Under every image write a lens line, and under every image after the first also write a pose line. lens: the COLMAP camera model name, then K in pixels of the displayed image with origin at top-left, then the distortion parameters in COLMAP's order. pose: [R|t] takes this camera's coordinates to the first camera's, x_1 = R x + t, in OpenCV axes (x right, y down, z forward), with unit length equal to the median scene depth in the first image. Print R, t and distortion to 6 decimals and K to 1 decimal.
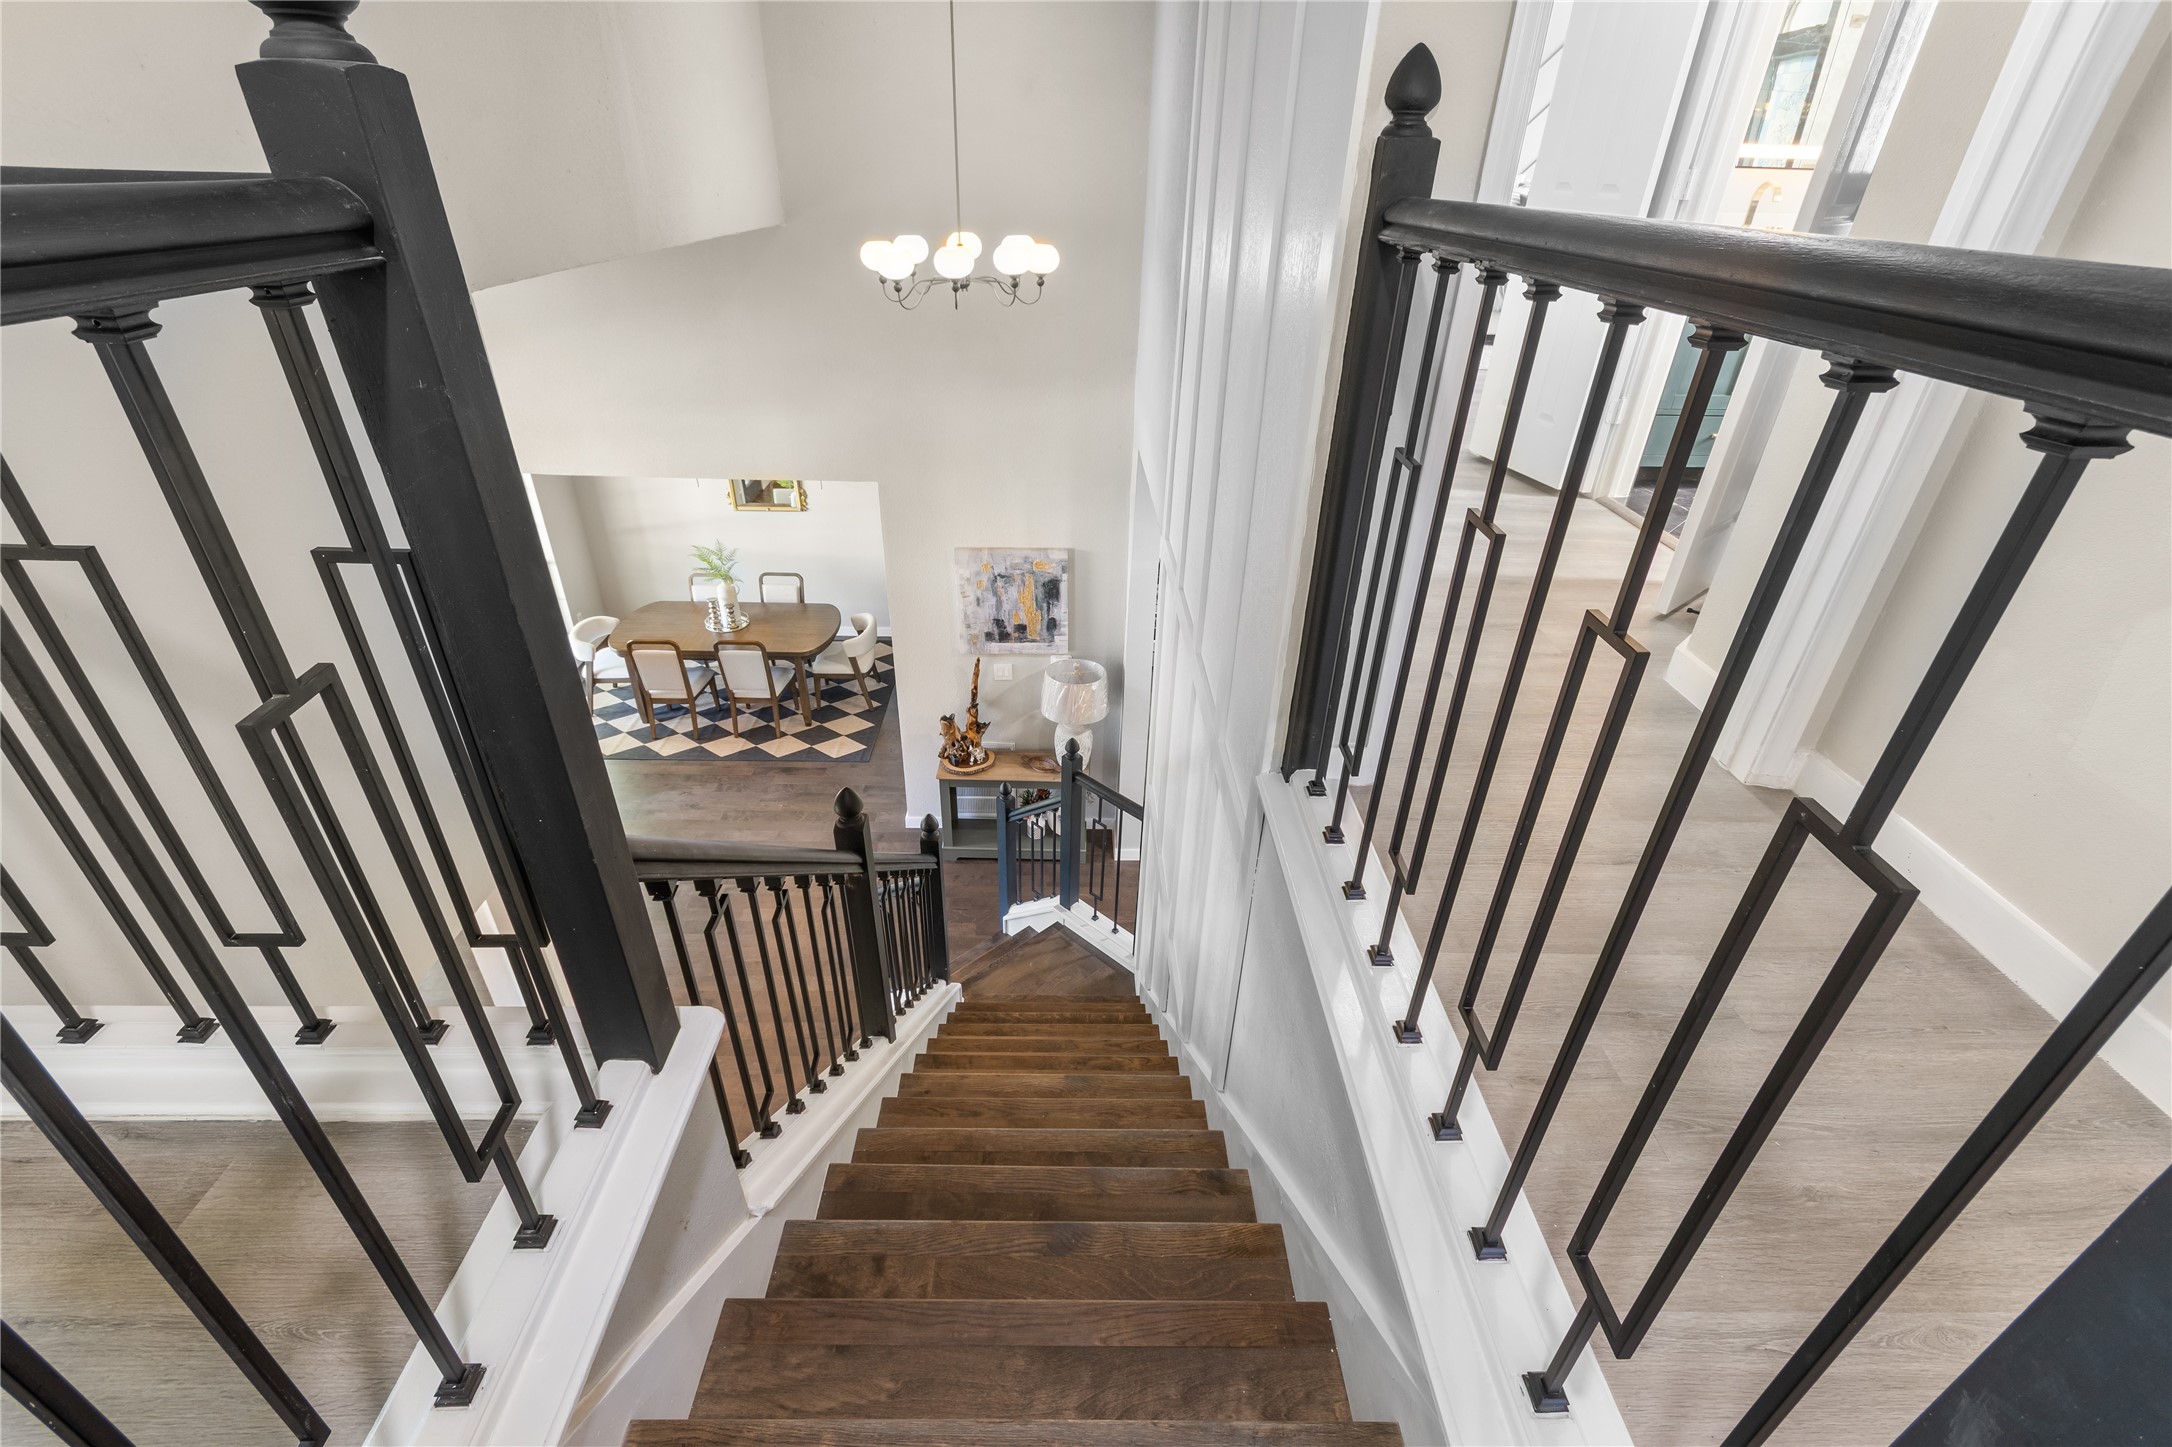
lens RADIAL K [[963.5, 0, 1082.2], [0, 963.5, 733.8], [0, 0, 1]] dist [0.002135, 0.001191]
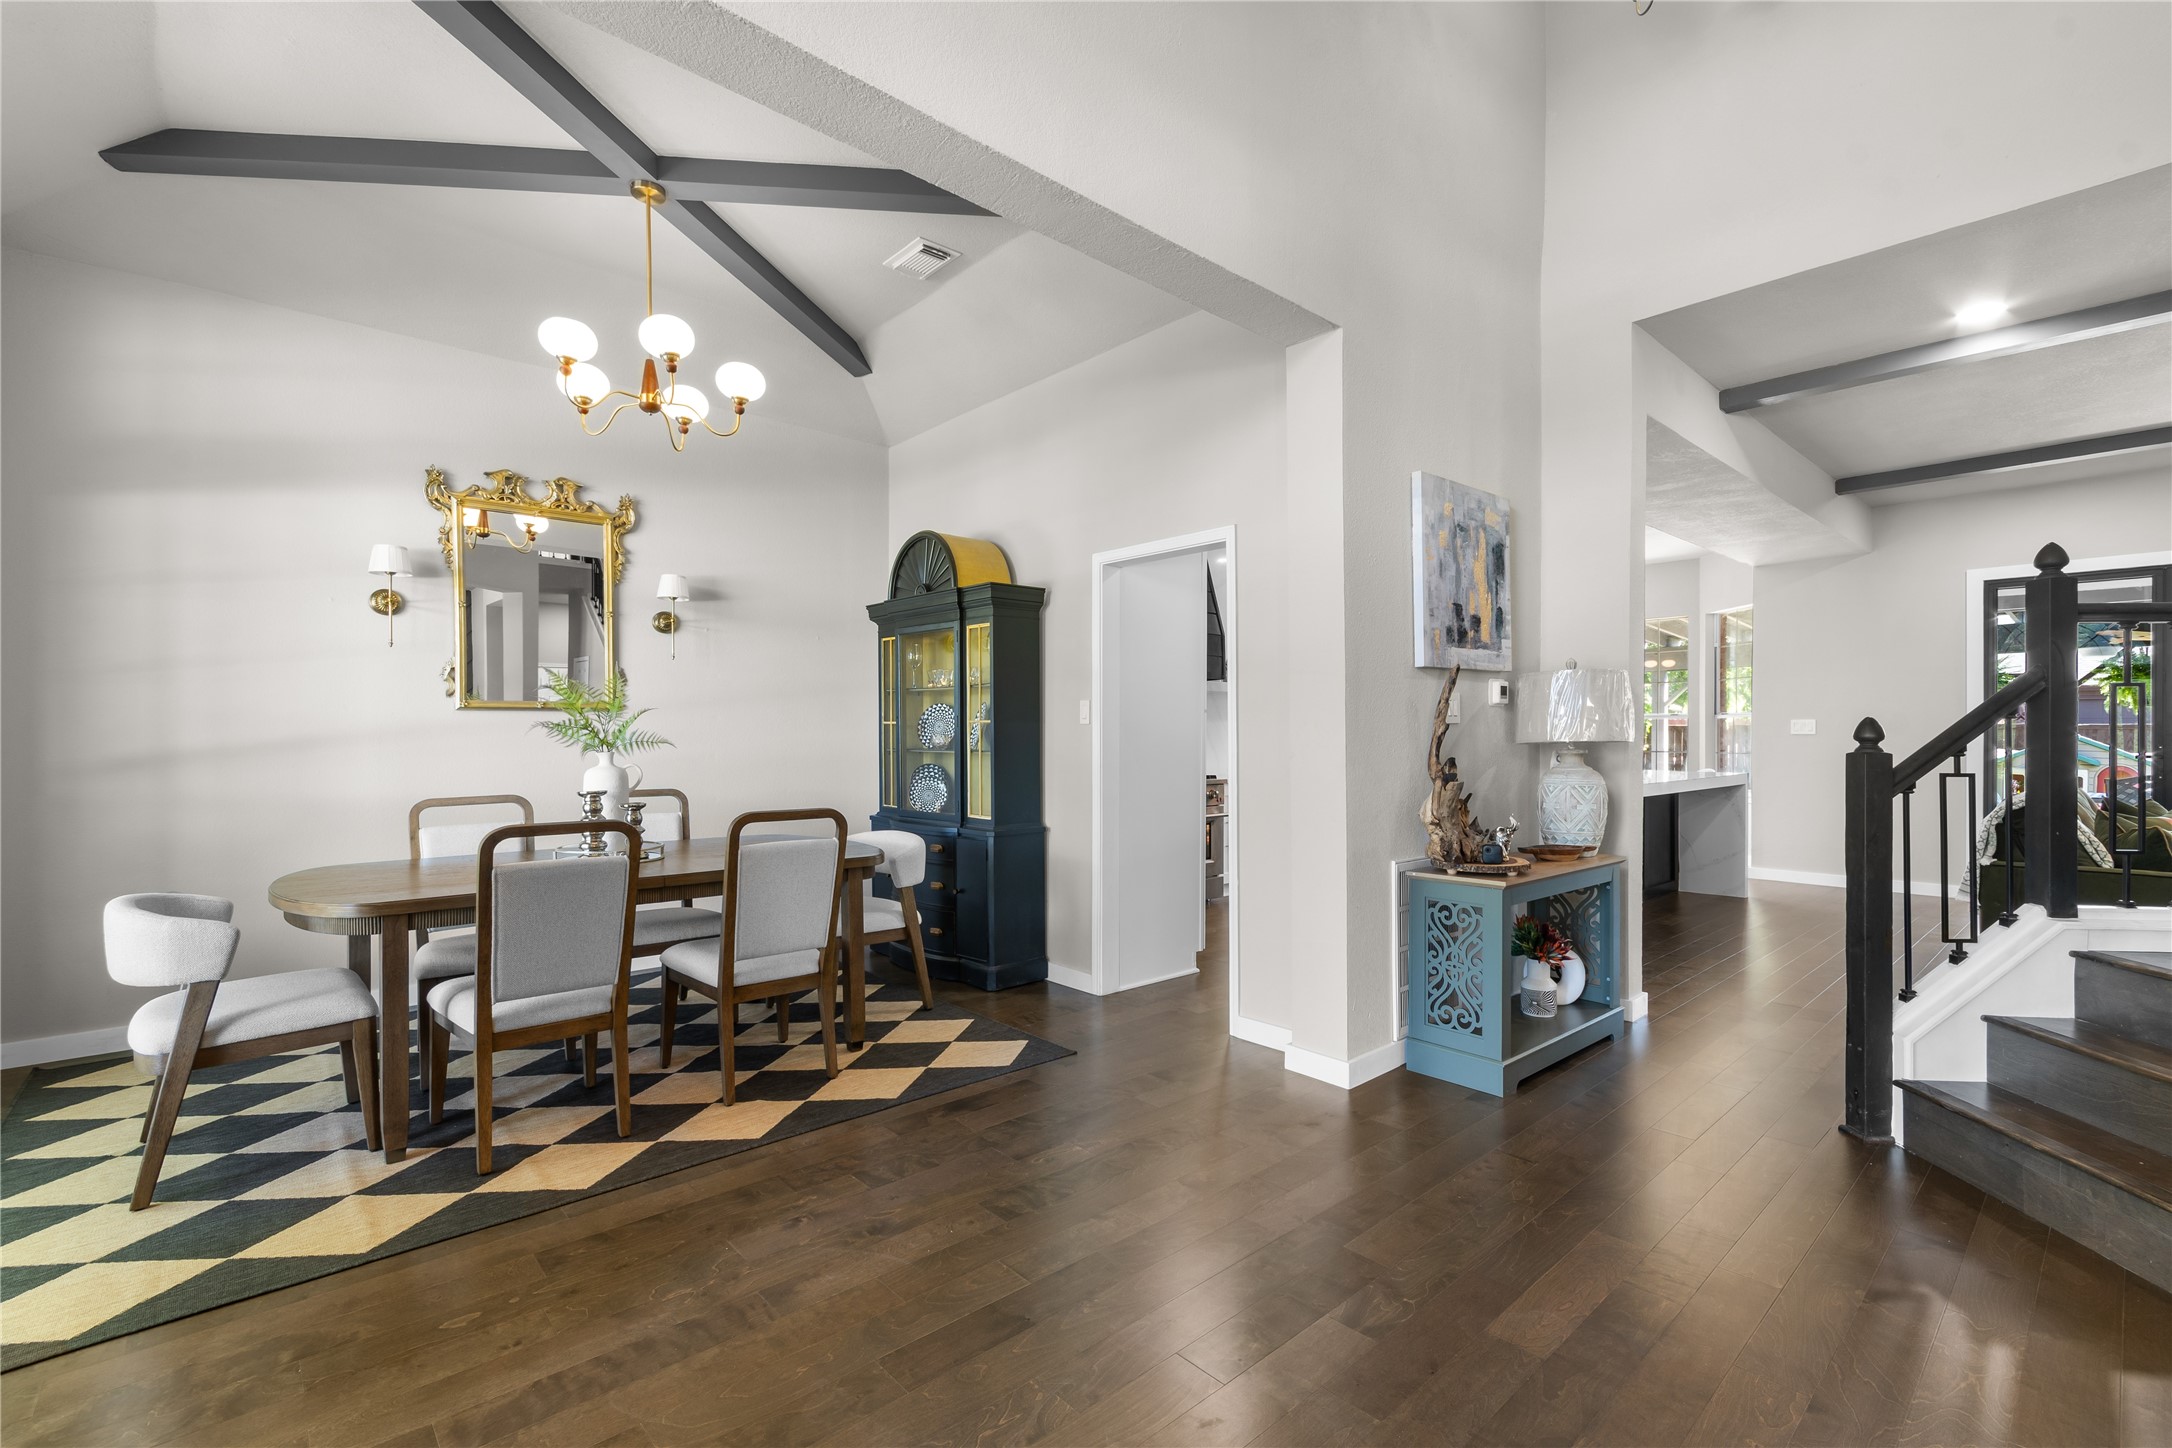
lens RADIAL K [[963.5, 0, 1093.0], [0, 963.5, 722.4], [0, 0, 1]] dist [0.002135, 0.001191]
pose [[0.744439, -0.011365, 0.667594, -0.502906], [0.355917, 0.852711, -0.382370, 0.070964], [-0.564919, 0.522259, 0.638837, 0.600051]]
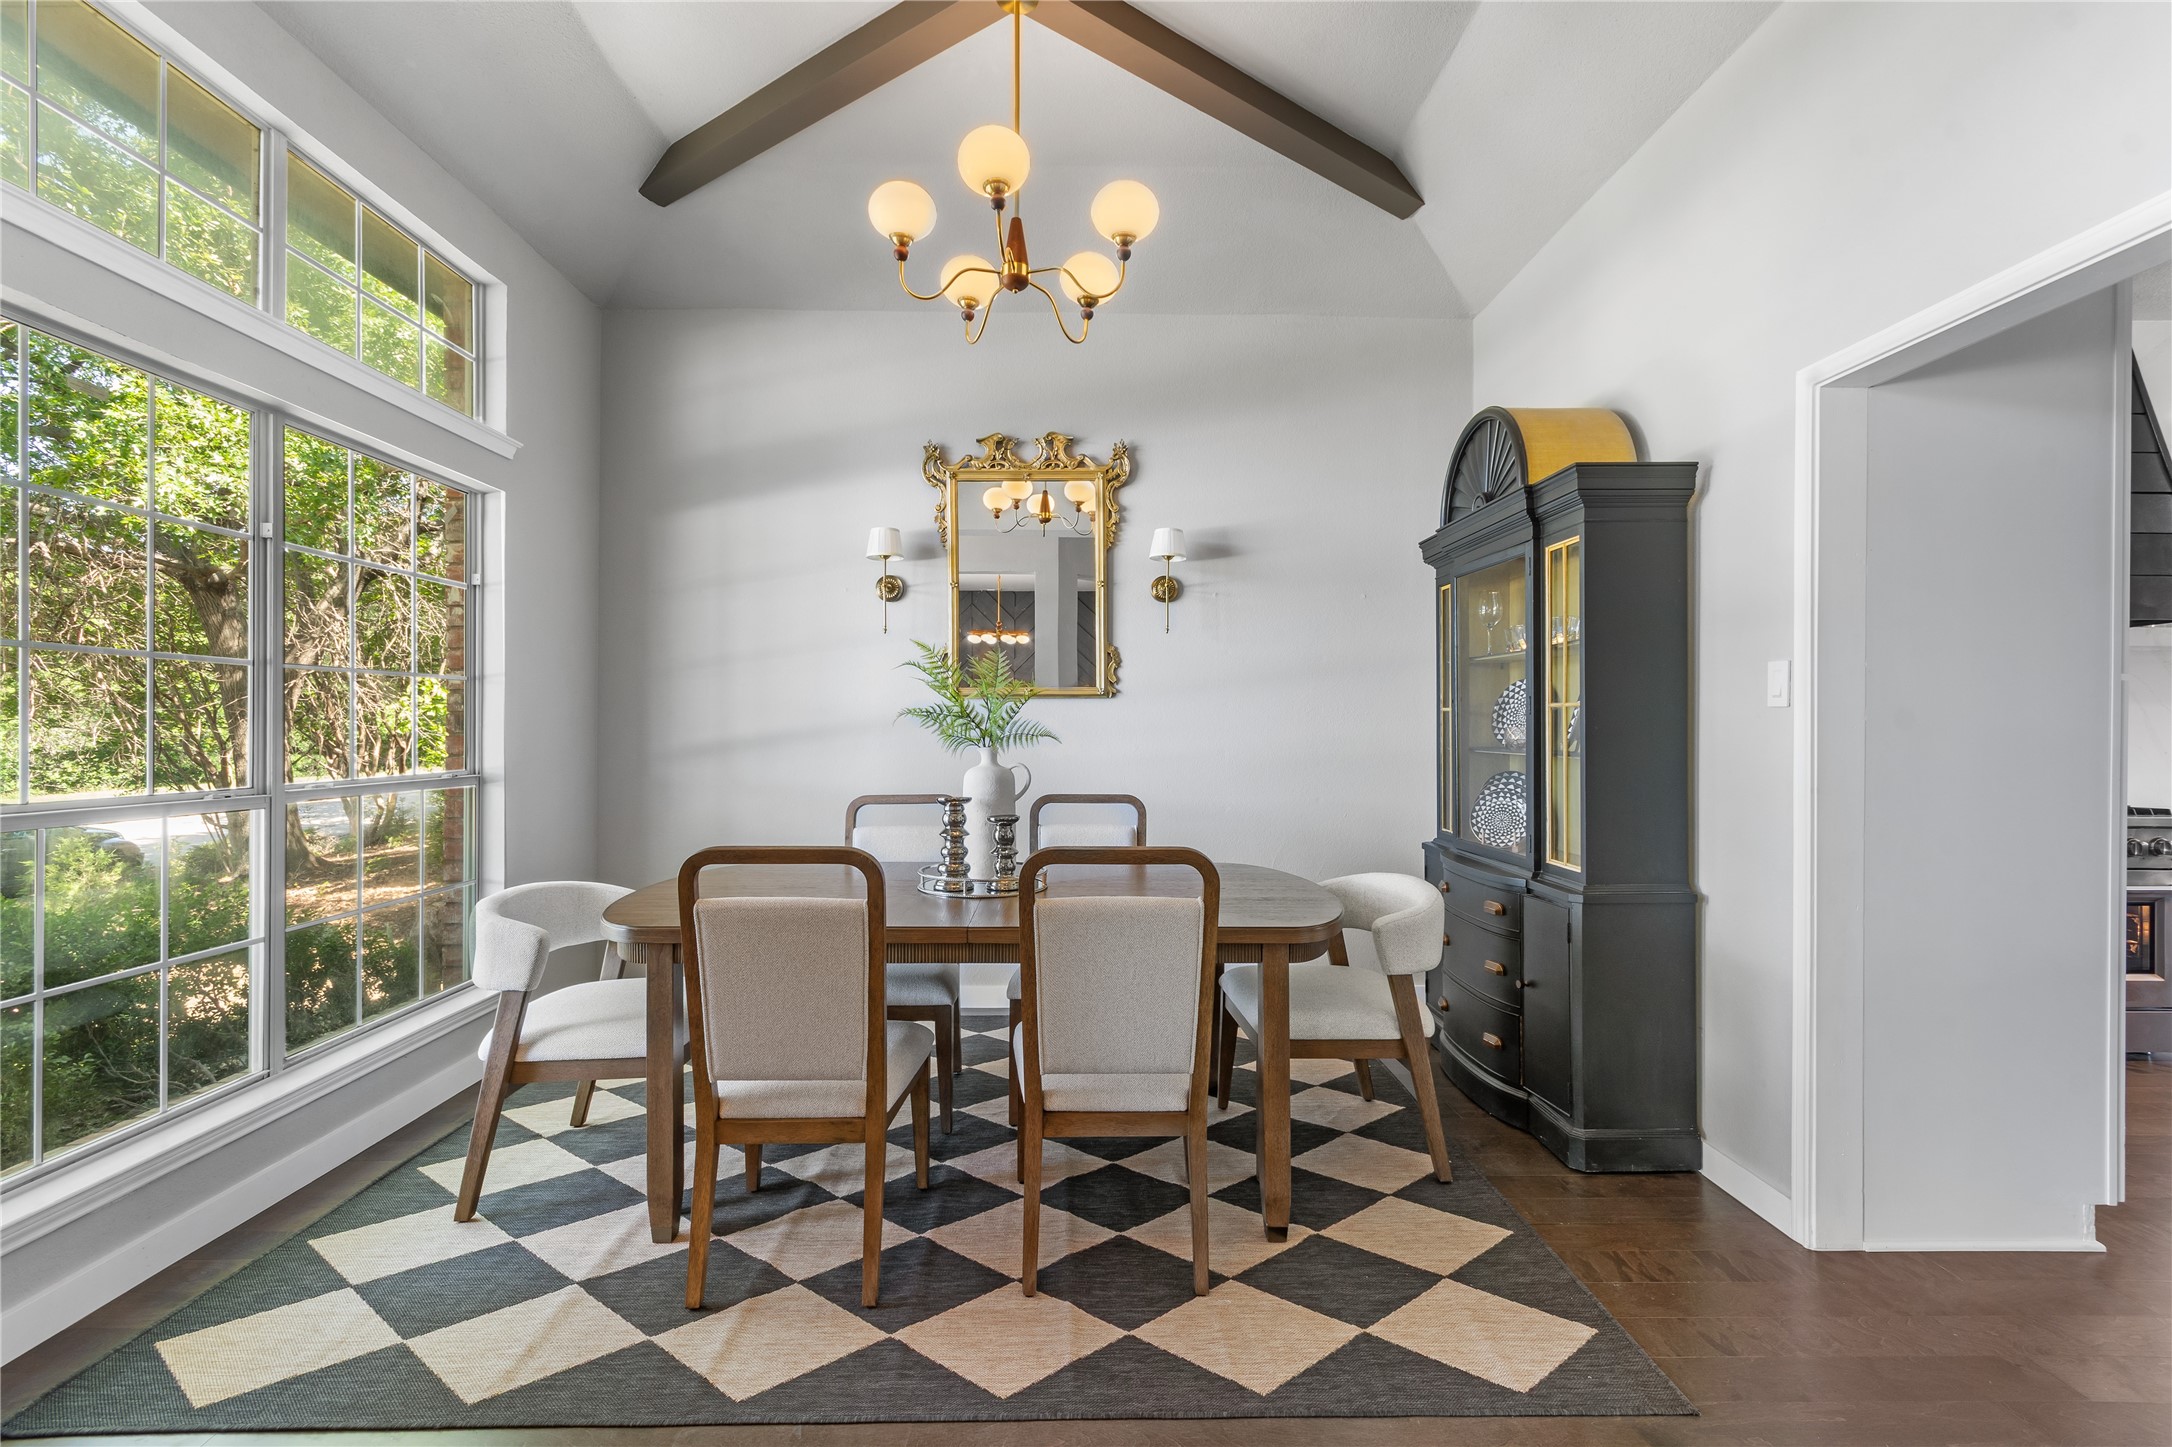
lens RADIAL K [[963.5, 0, 1089.7], [0, 963.5, 724.4], [0, 0, 1]] dist [0.002135, 0.001191]
pose [[0.999811, -0.016065, 0.010992, -0.343870], [0.019432, 0.856834, -0.515226, 0.006054], [-0.001141, 0.515342, 0.856984, 0.714847]]
